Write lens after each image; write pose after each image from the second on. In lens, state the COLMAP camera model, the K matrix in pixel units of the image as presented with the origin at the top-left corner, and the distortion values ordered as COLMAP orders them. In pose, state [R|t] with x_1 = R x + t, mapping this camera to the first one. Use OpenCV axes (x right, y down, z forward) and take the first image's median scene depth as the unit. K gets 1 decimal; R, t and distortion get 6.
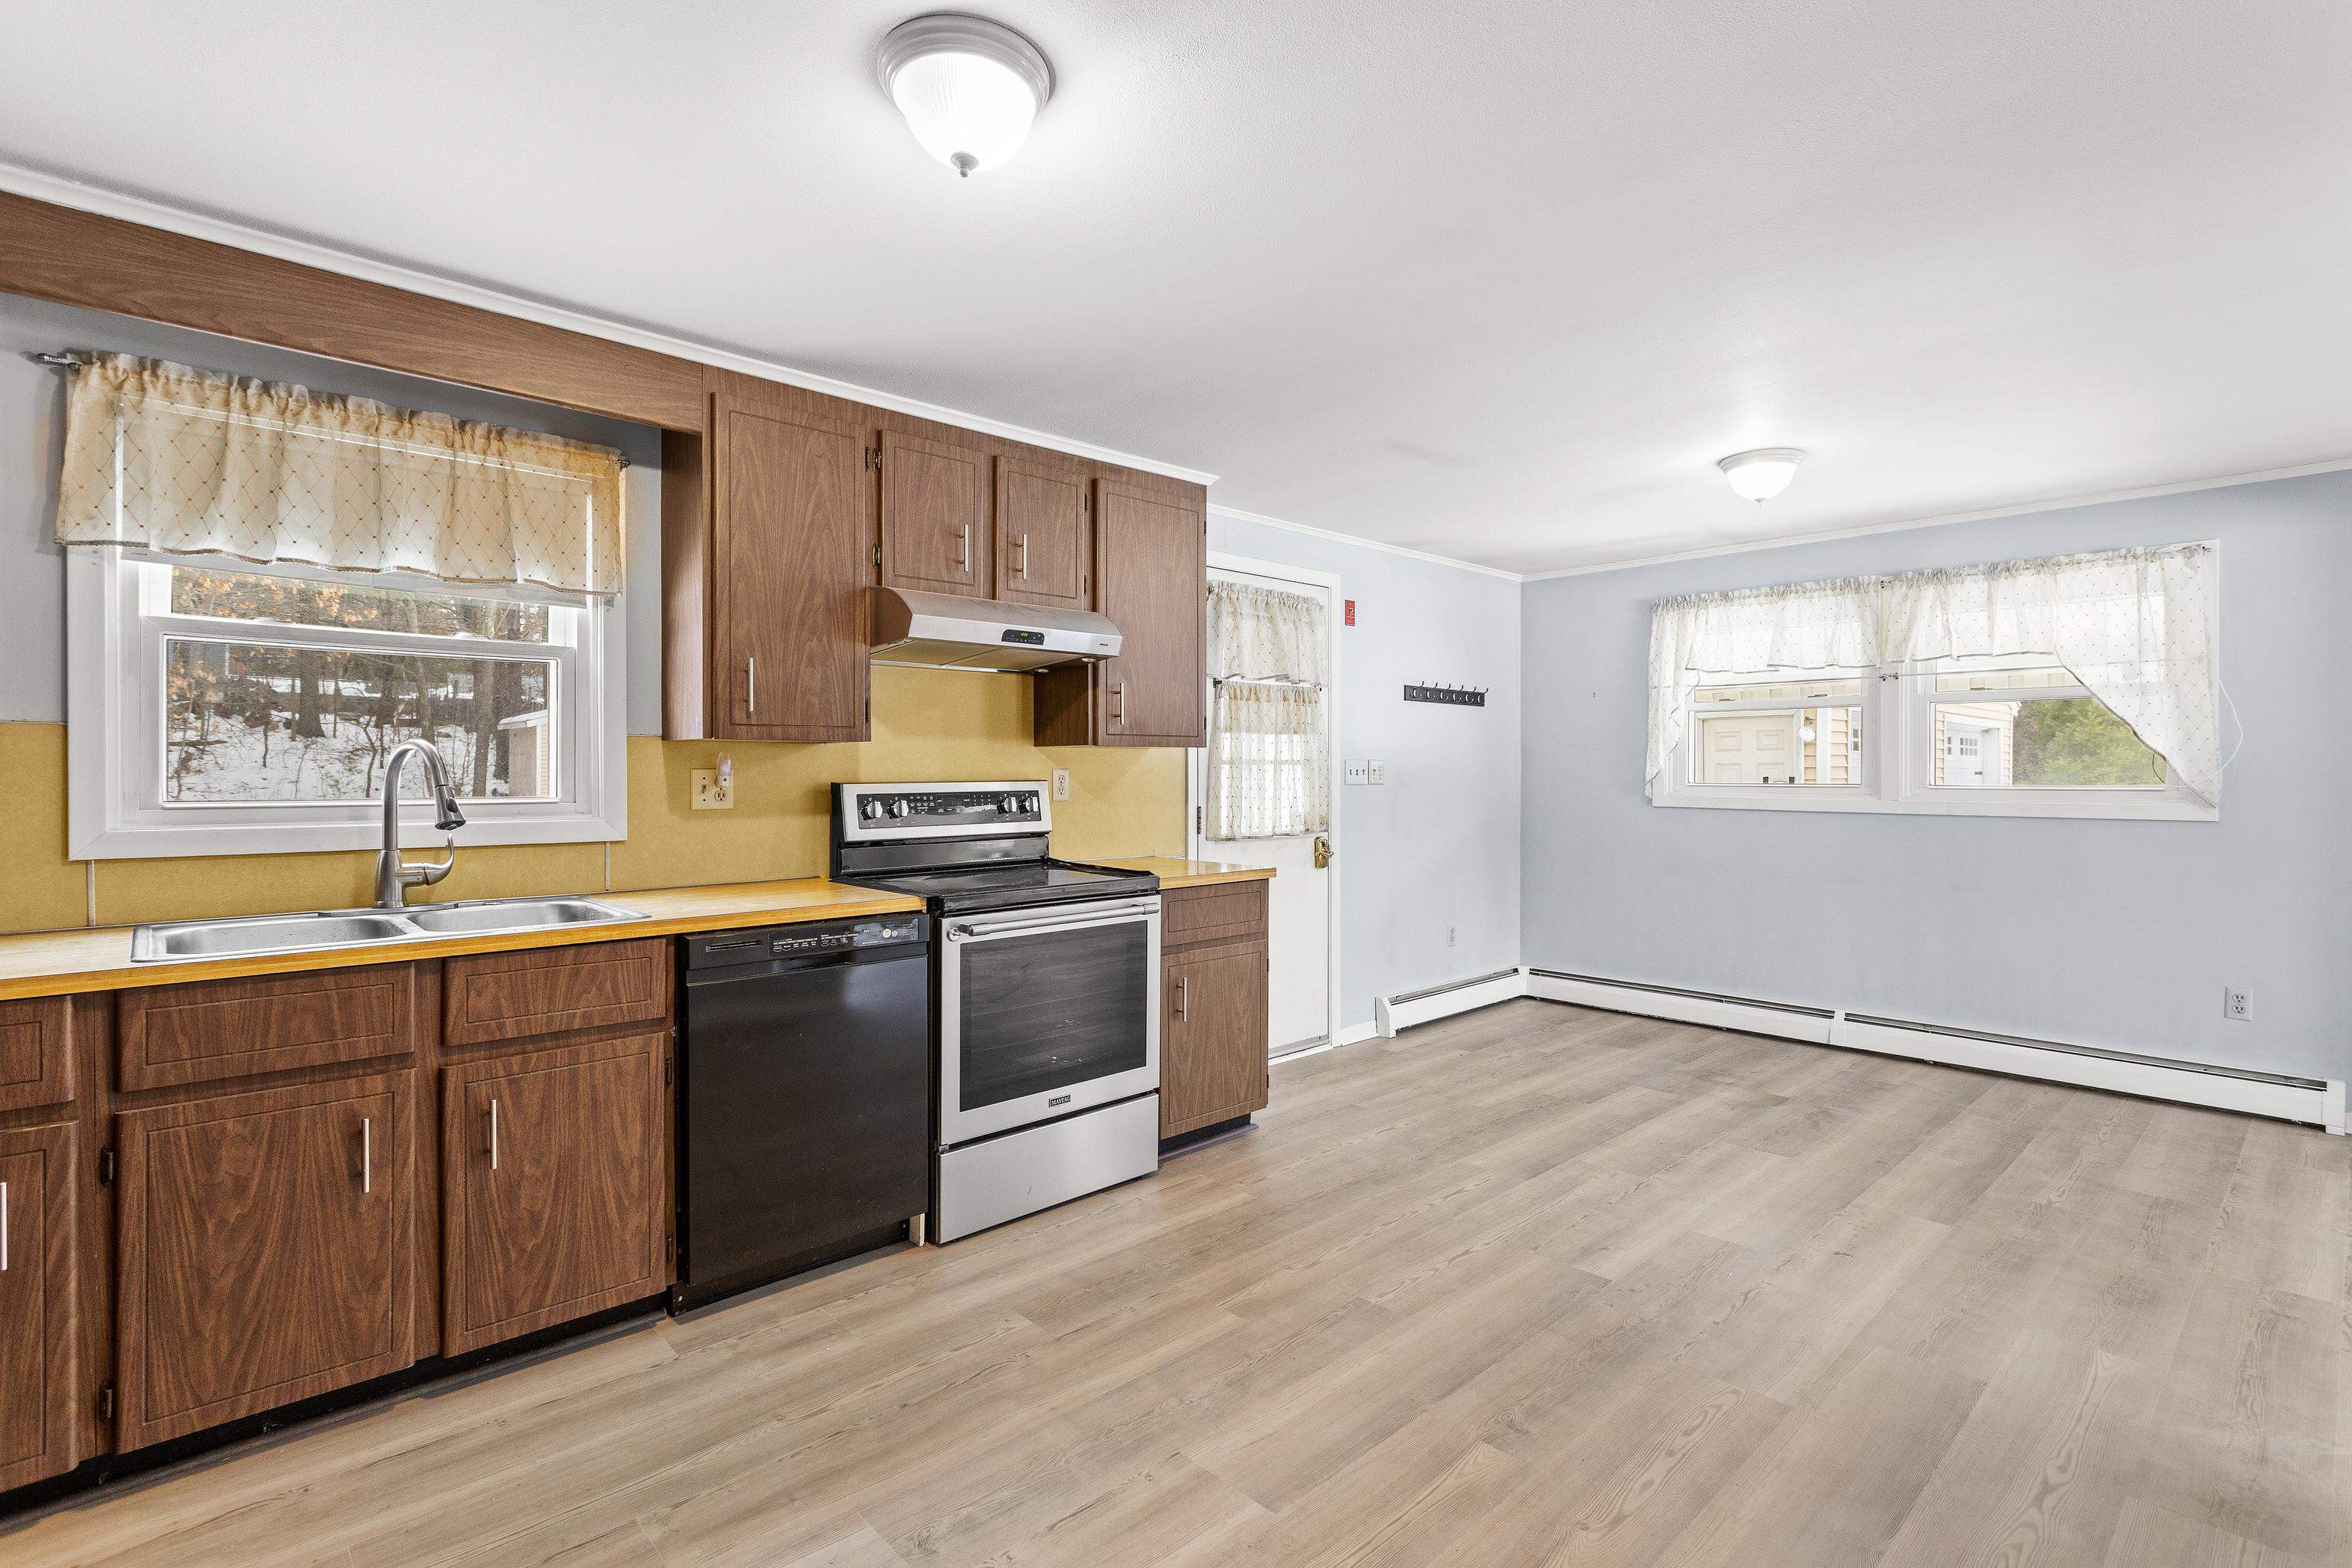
lens RADIAL K [[1108.9, 0, 1181.4], [0, 1108.9, 775.8], [0, 0, 1]] dist [-0.000703, 0.001581]
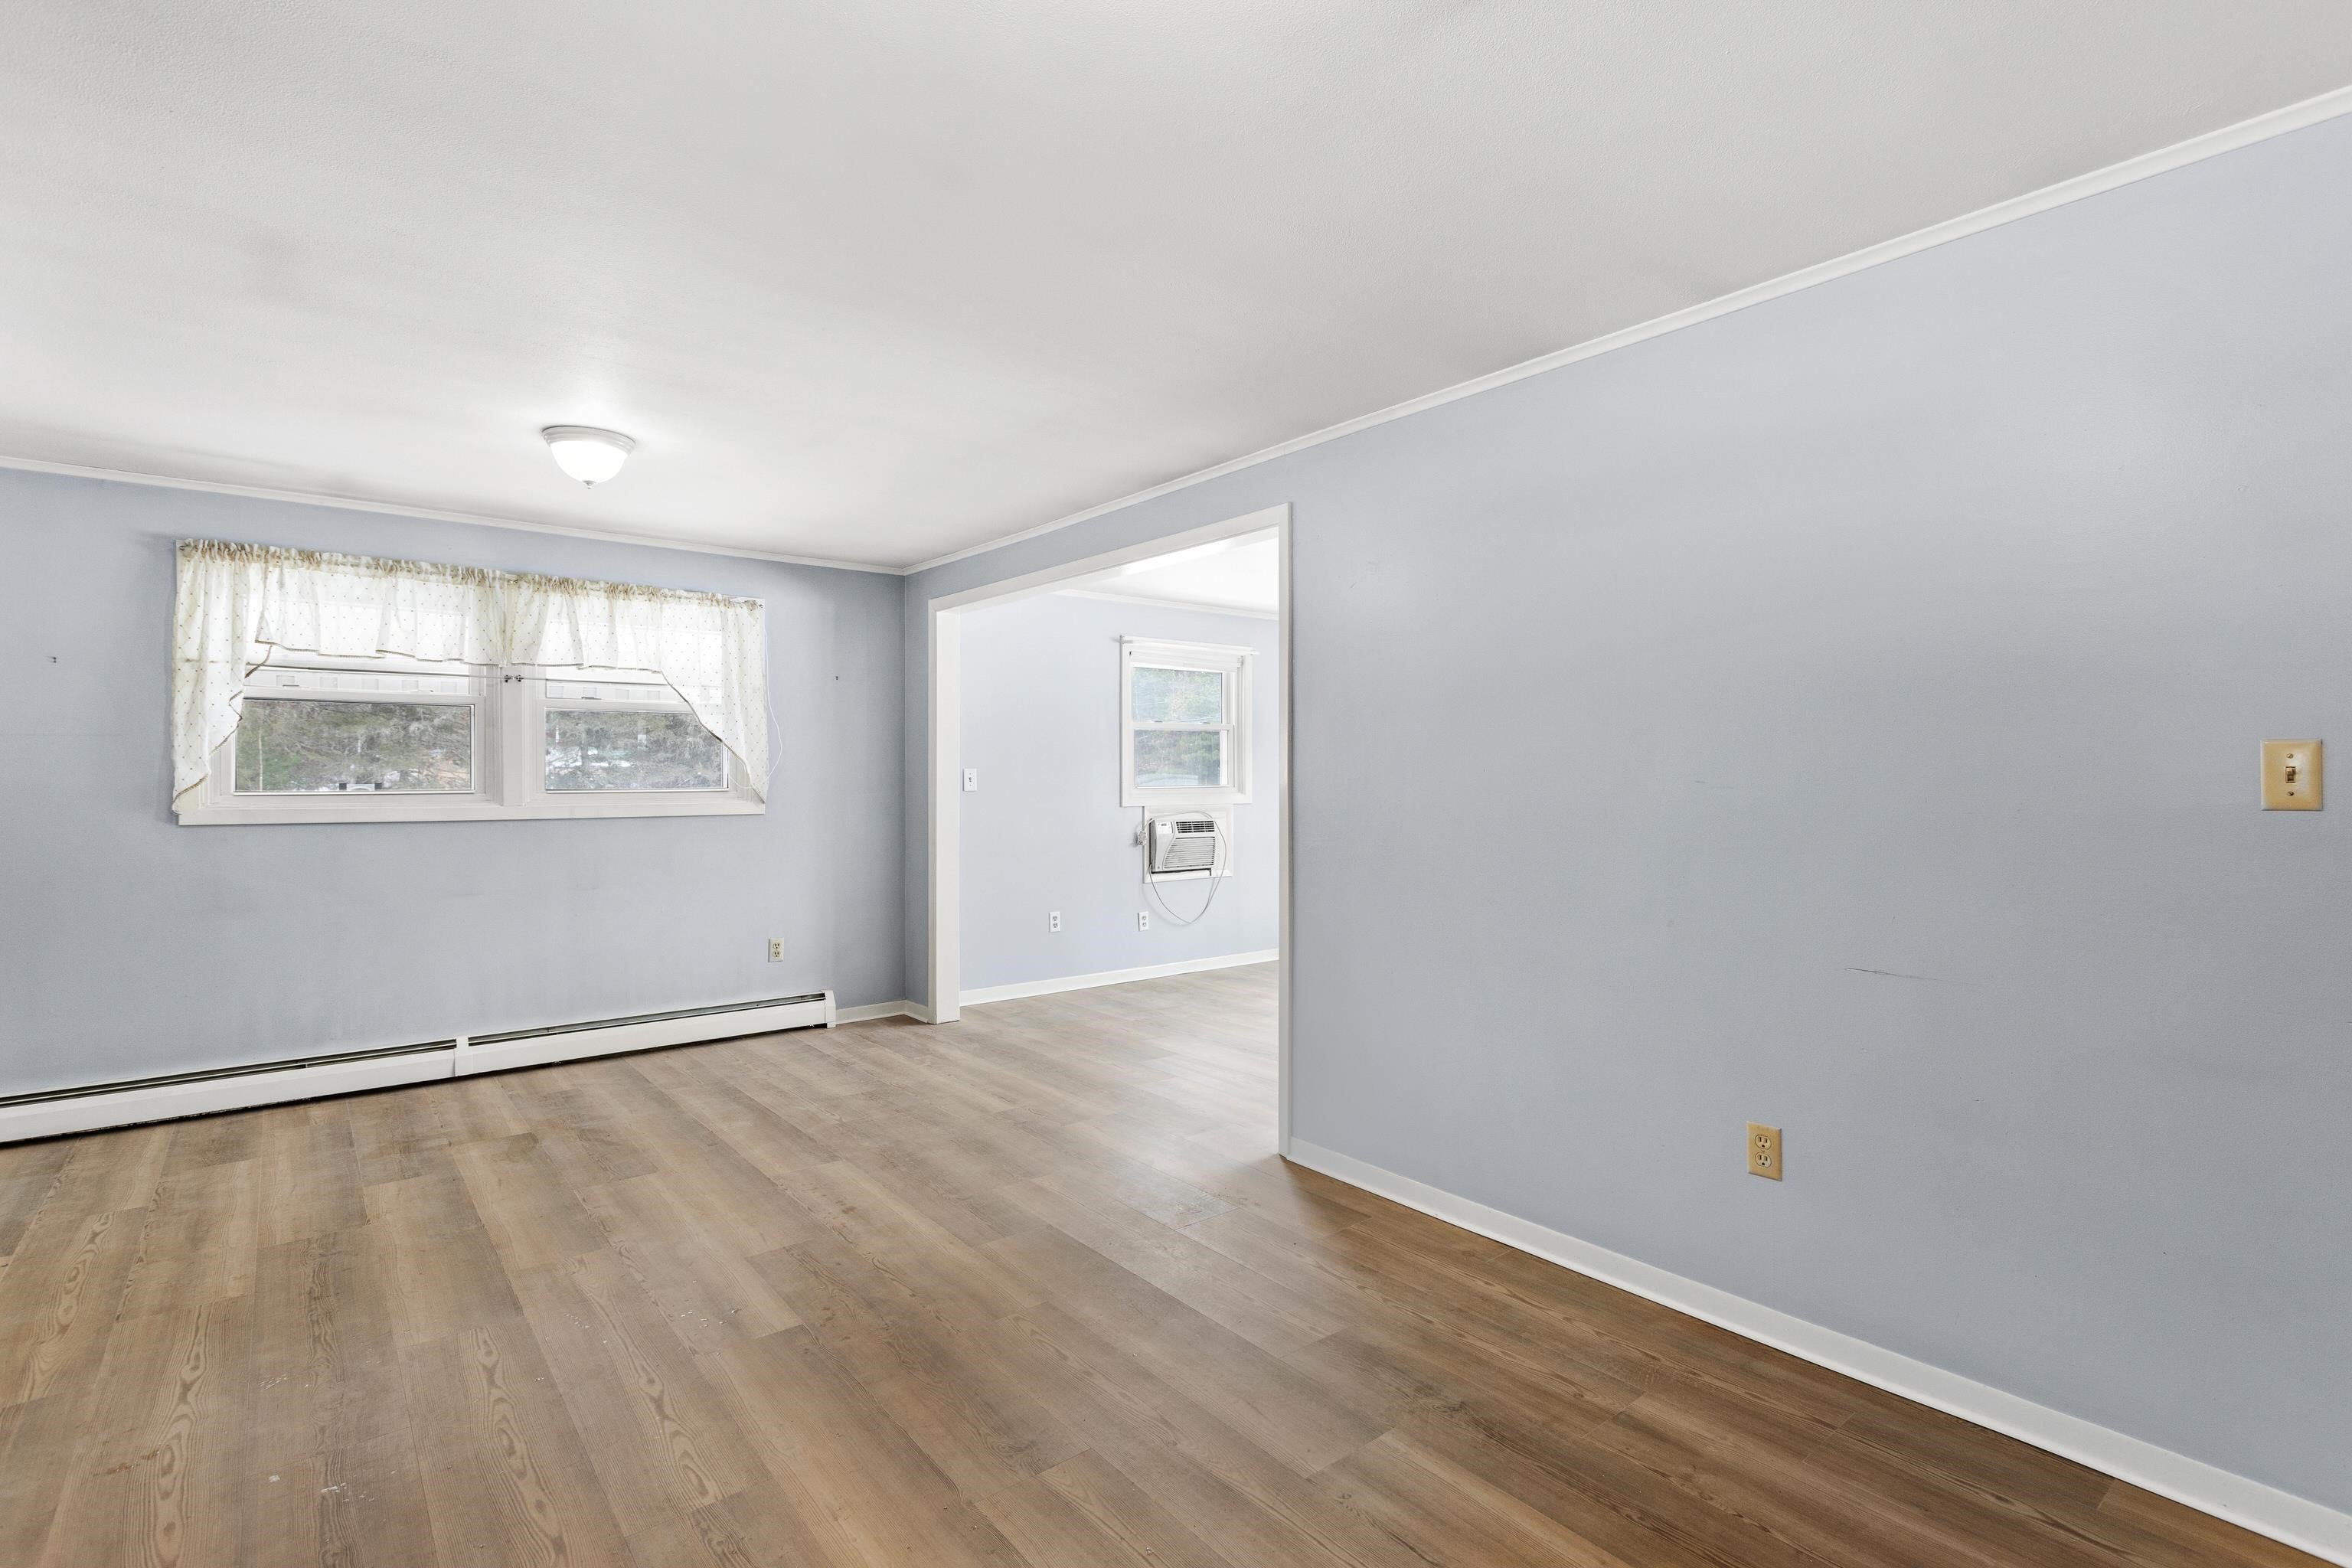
lens RADIAL K [[1108.4, 0, 1193.2], [0, 1108.4, 775.3], [0, 0, 1]] dist [0.001395, 0.000238]
pose [[0.061877, 0.000902, 0.998083, -0.453331], [0.006006, 0.999981, -0.001276, 0.000133], [-0.998066, 0.006073, 0.061871, 0.539724]]
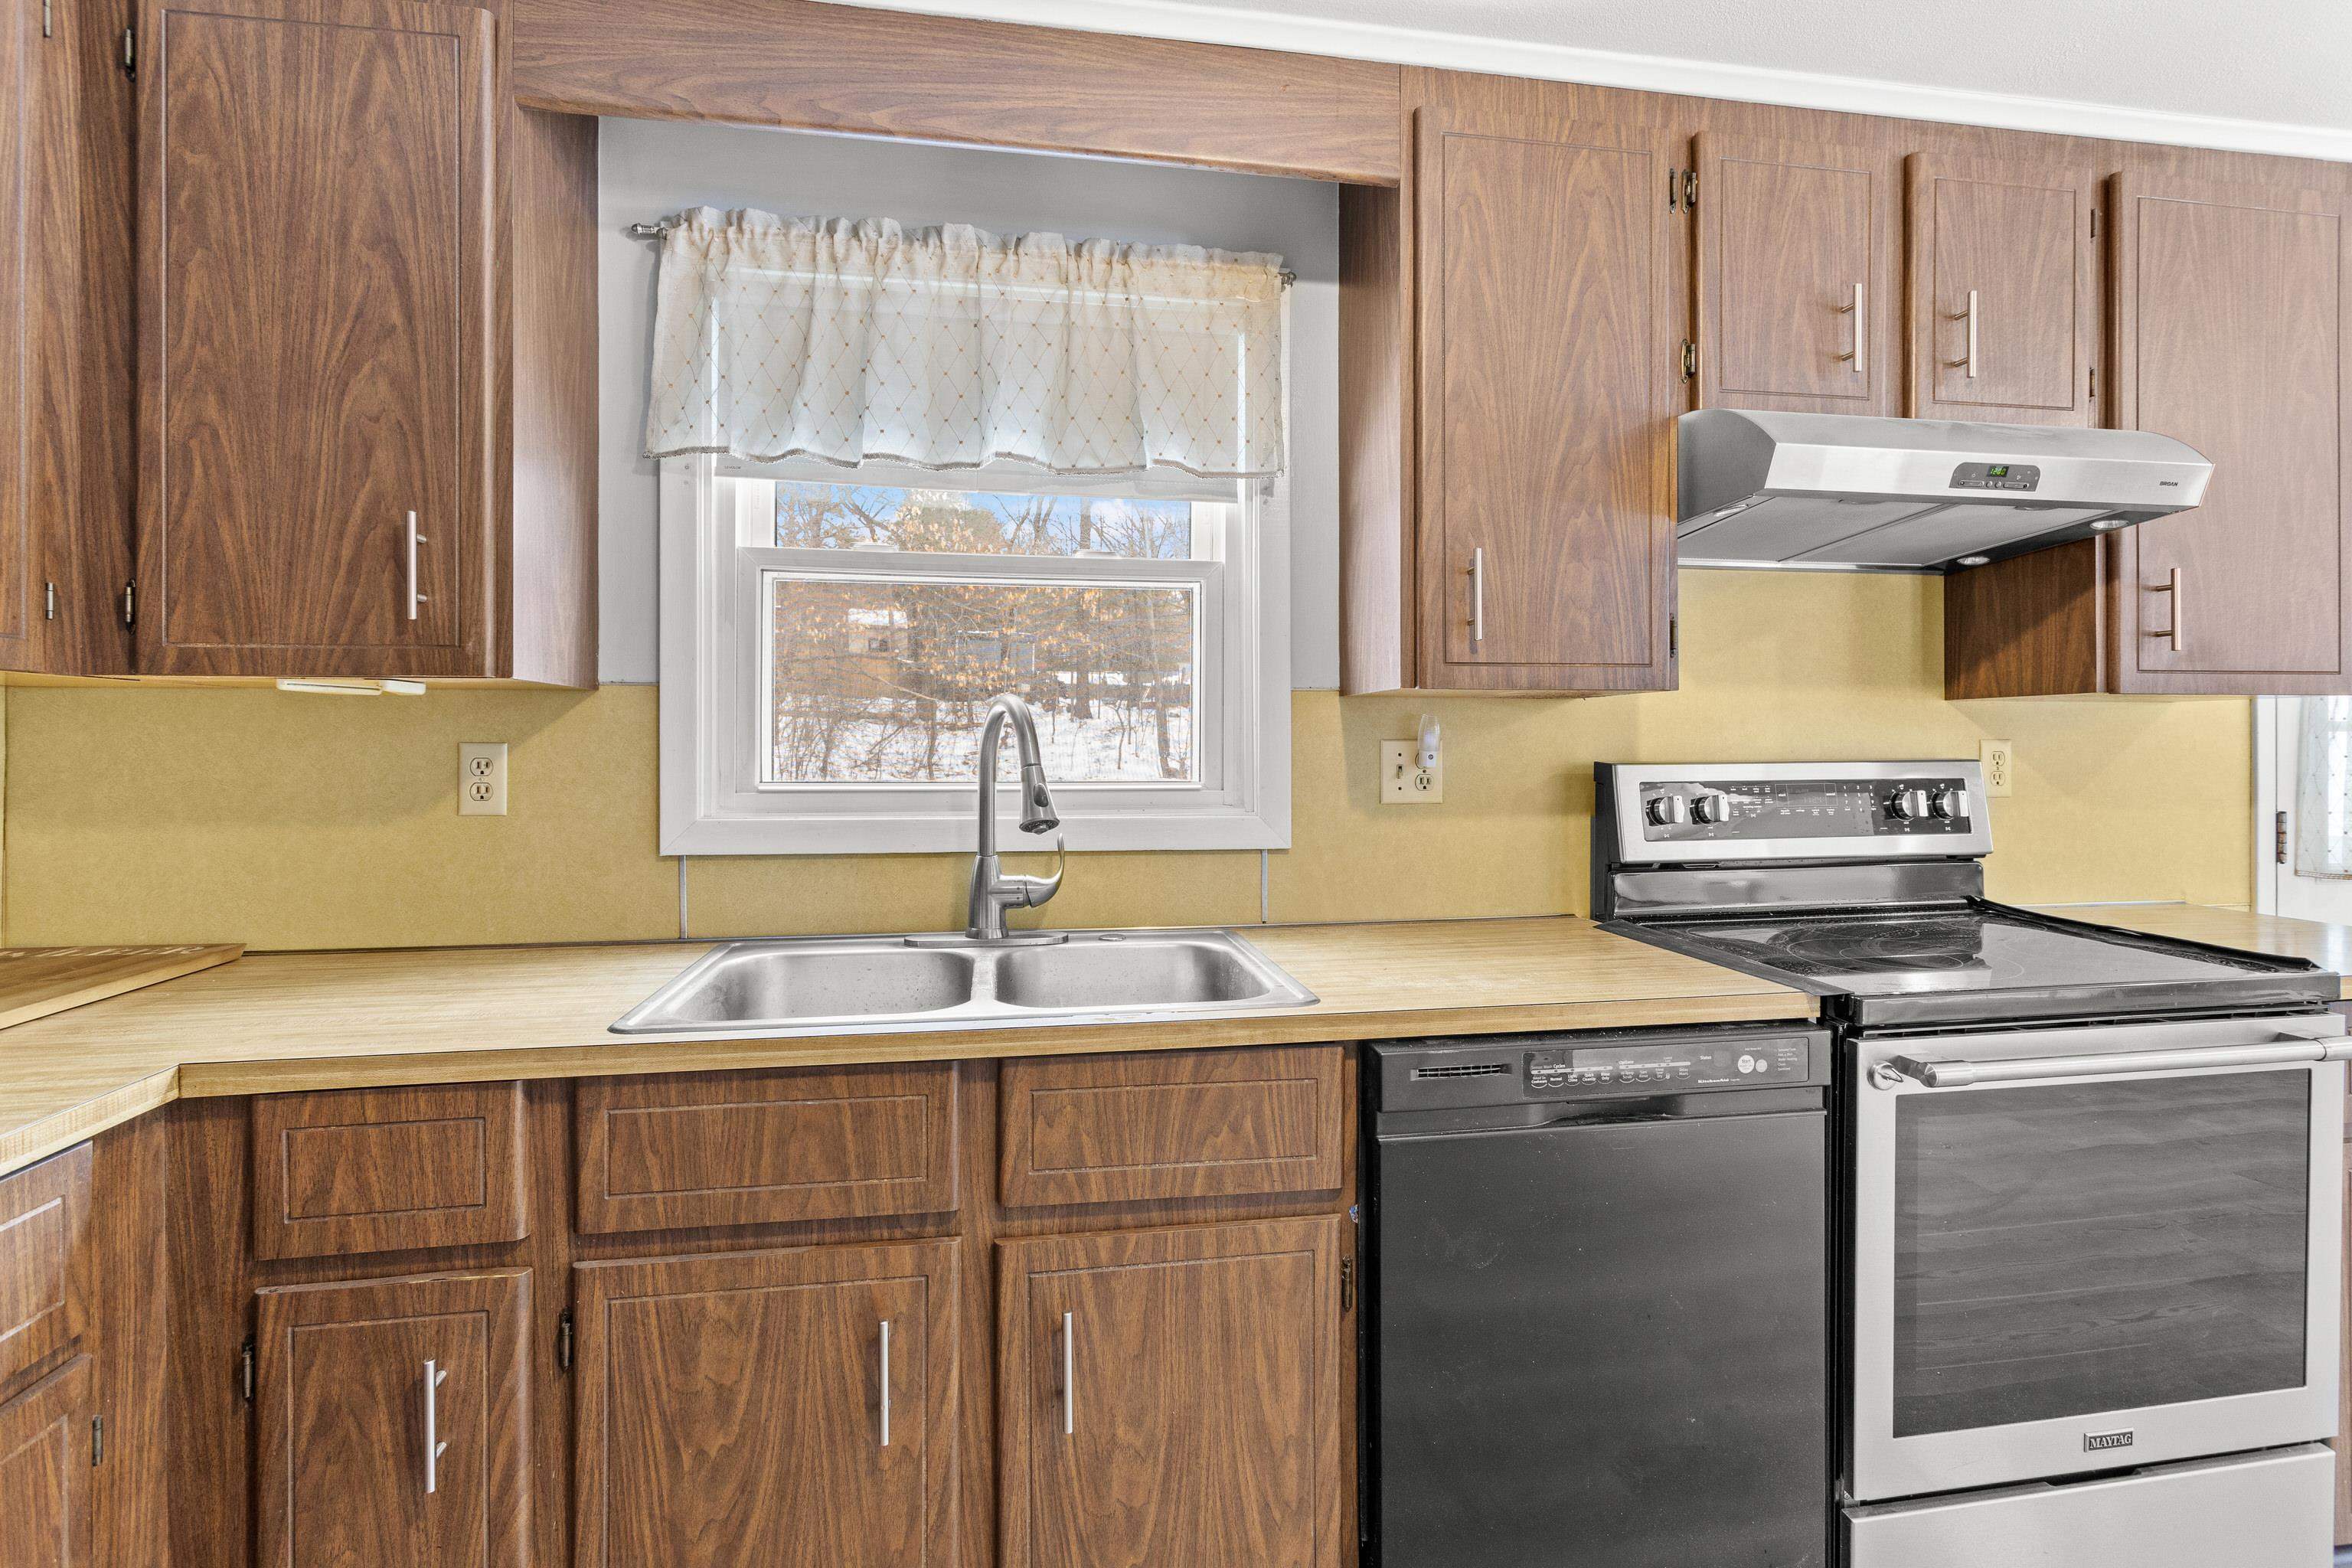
lens RADIAL K [[1135.0, 0, 1184.4], [0, 1135.0, 742.8], [0, 0, 1]] dist [0.000762, -0.000290]
pose [[0.836920, -0.001766, -0.547322, -0.176600], [-0.001980, 0.999978, -0.006254, -0.000145], [0.547321, 0.006318, 0.836899, 0.385238]]
